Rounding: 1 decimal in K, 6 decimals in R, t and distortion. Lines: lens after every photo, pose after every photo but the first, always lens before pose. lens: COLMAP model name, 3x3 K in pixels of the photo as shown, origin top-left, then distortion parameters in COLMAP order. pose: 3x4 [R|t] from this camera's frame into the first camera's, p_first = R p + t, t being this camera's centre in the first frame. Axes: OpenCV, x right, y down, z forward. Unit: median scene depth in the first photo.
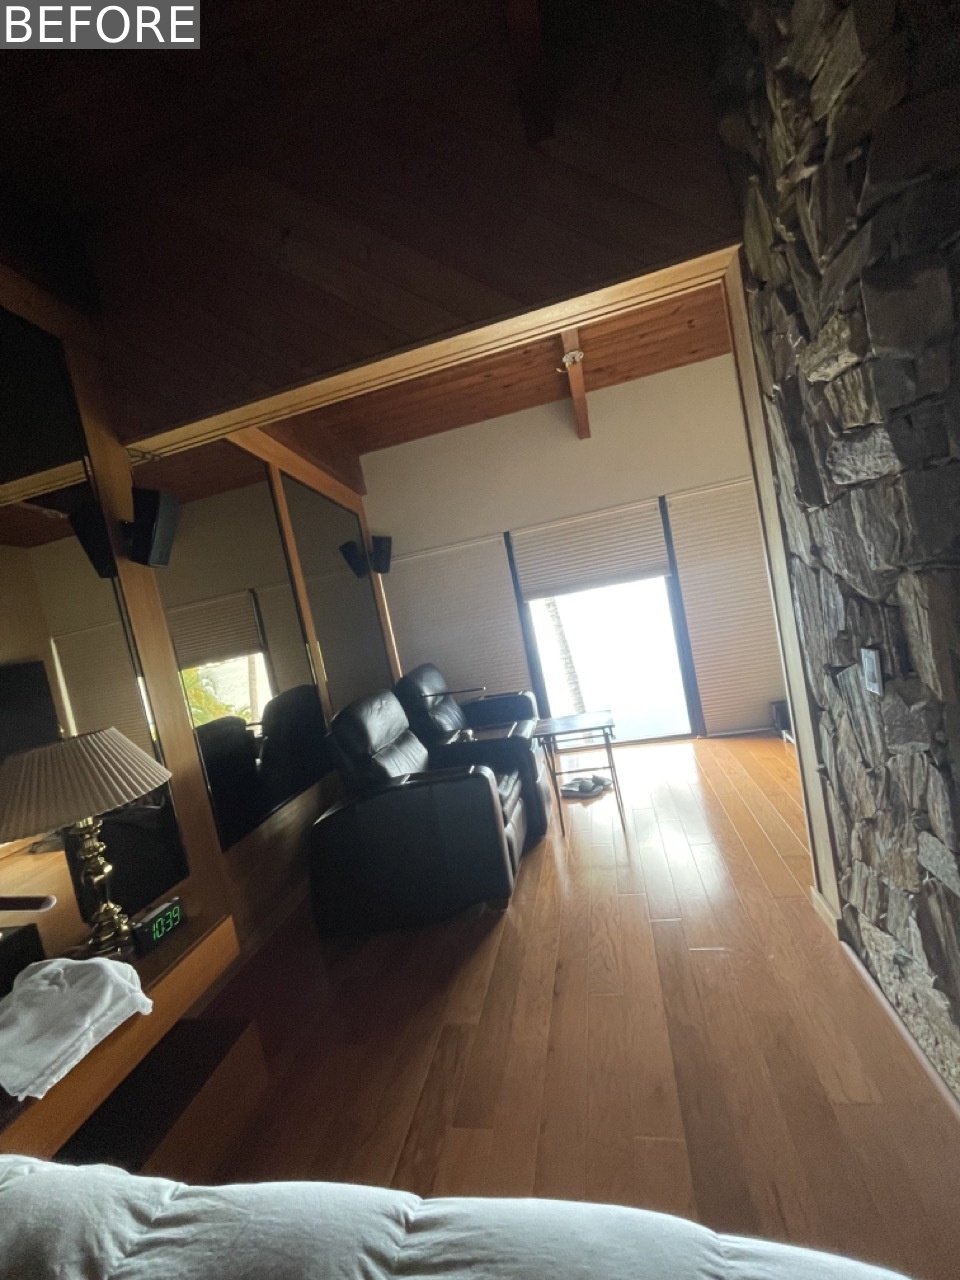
lens RADIAL K [[519.7, 0, 476.6], [0, 519.7, 630.6], [0, 0, 1]] dist [-0.002917, -0.000197]
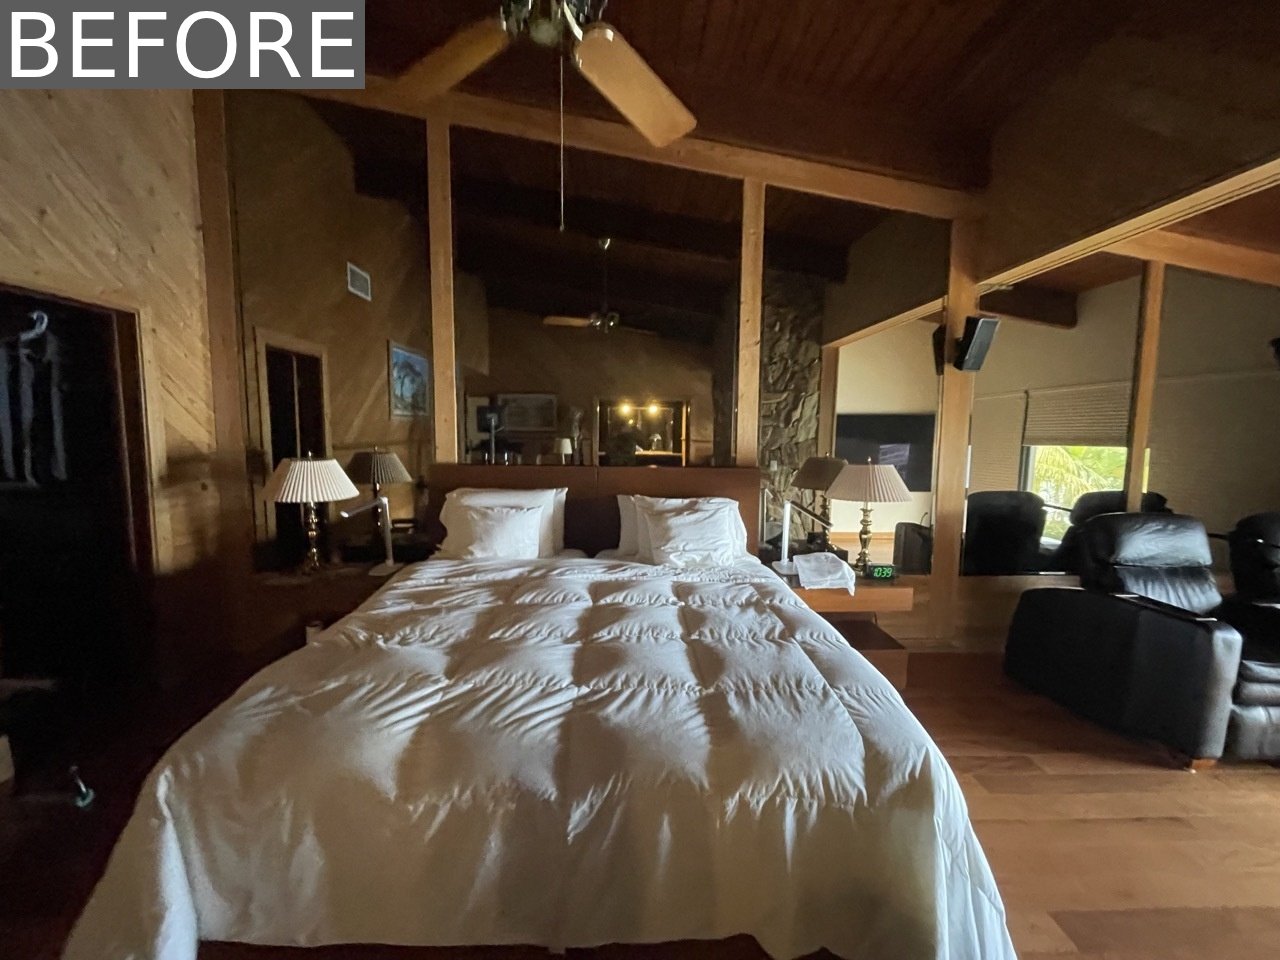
lens RADIAL K [[519.7, 0, 640.0], [0, 519.7, 480.0], [0, 0, 1]] dist [-0.002917, -0.000197]
pose [[0.248597, 0.296002, -0.922270, 0.620241], [-0.123282, 0.954087, 0.272983, -0.120171], [0.960729, 0.045836, 0.273675, -0.284130]]
